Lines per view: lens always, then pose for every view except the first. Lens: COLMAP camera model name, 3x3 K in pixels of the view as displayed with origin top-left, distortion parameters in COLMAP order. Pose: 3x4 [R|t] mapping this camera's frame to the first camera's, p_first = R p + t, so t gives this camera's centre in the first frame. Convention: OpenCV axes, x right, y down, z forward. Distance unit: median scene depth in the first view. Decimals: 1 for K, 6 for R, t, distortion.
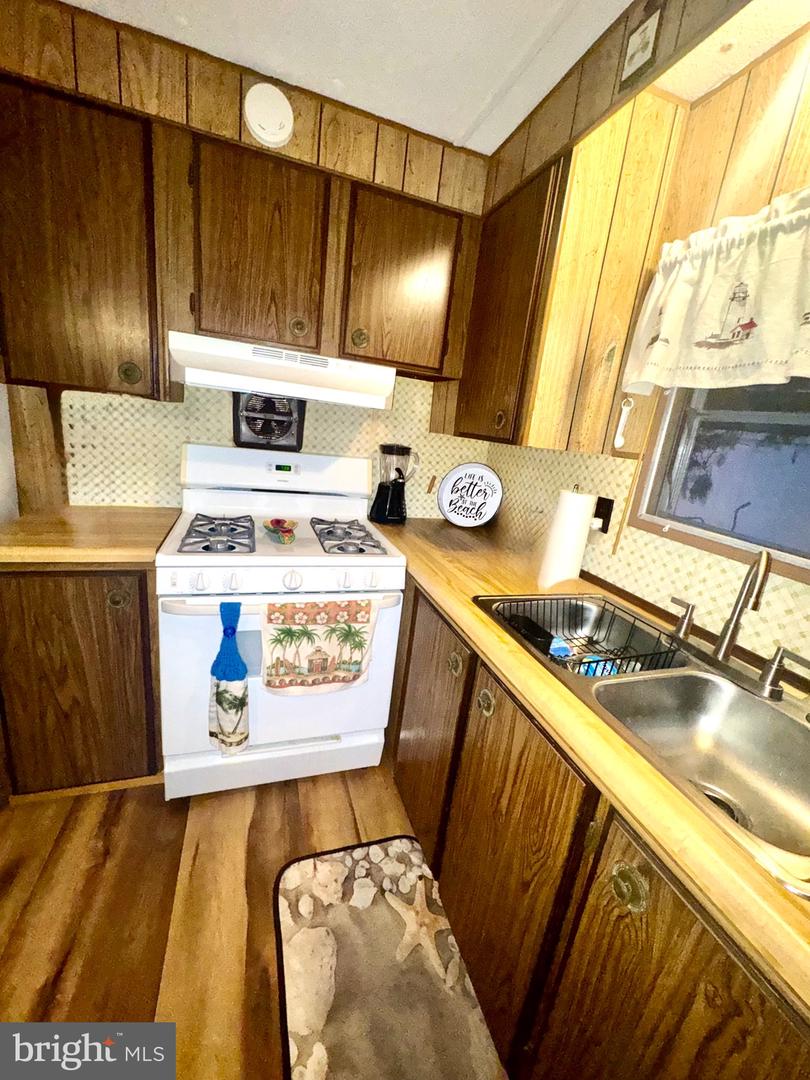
lens RADIAL K [[436.9, 0, 407.2], [0, 436.9, 540.7], [0, 0, 1]] dist [-0.002643, 0.000137]
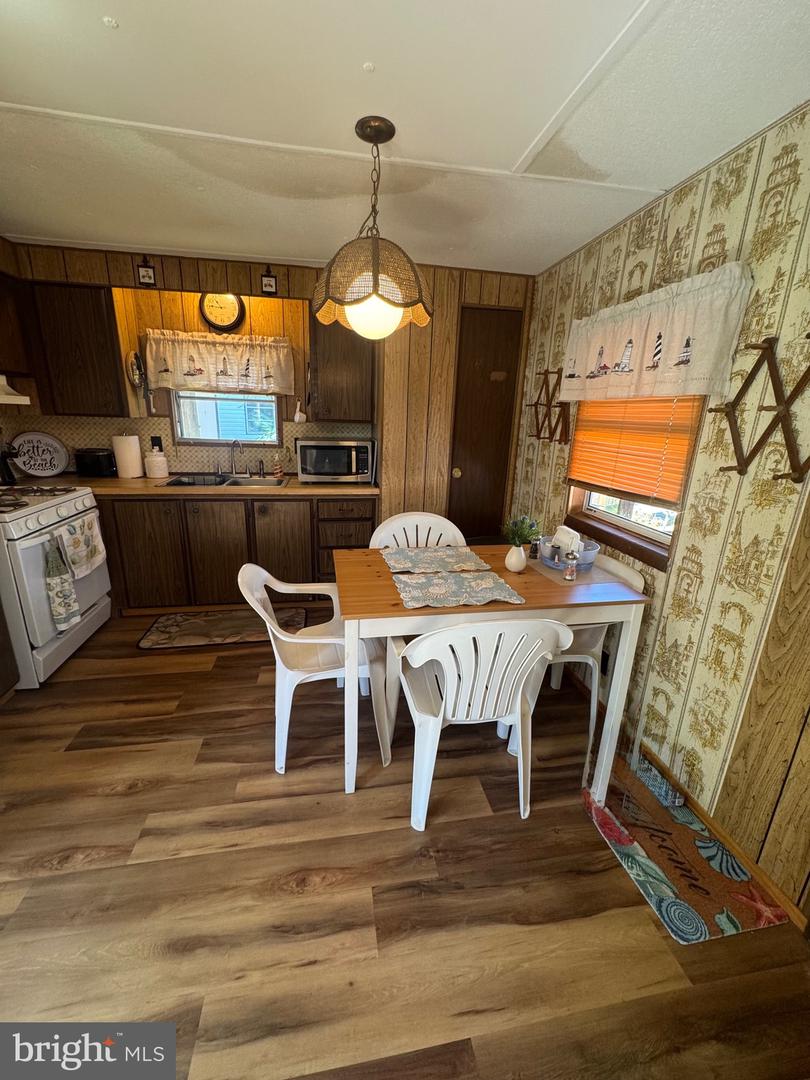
lens RADIAL K [[436.9, 0, 403.6], [0, 436.9, 539.2], [0, 0, 1]] dist [-0.002643, 0.000137]
pose [[0.158247, -0.374266, 0.913719, -1.594791], [0.242399, 0.911787, 0.331493, -0.052718], [-0.957184, 0.169027, 0.235009, -0.647897]]
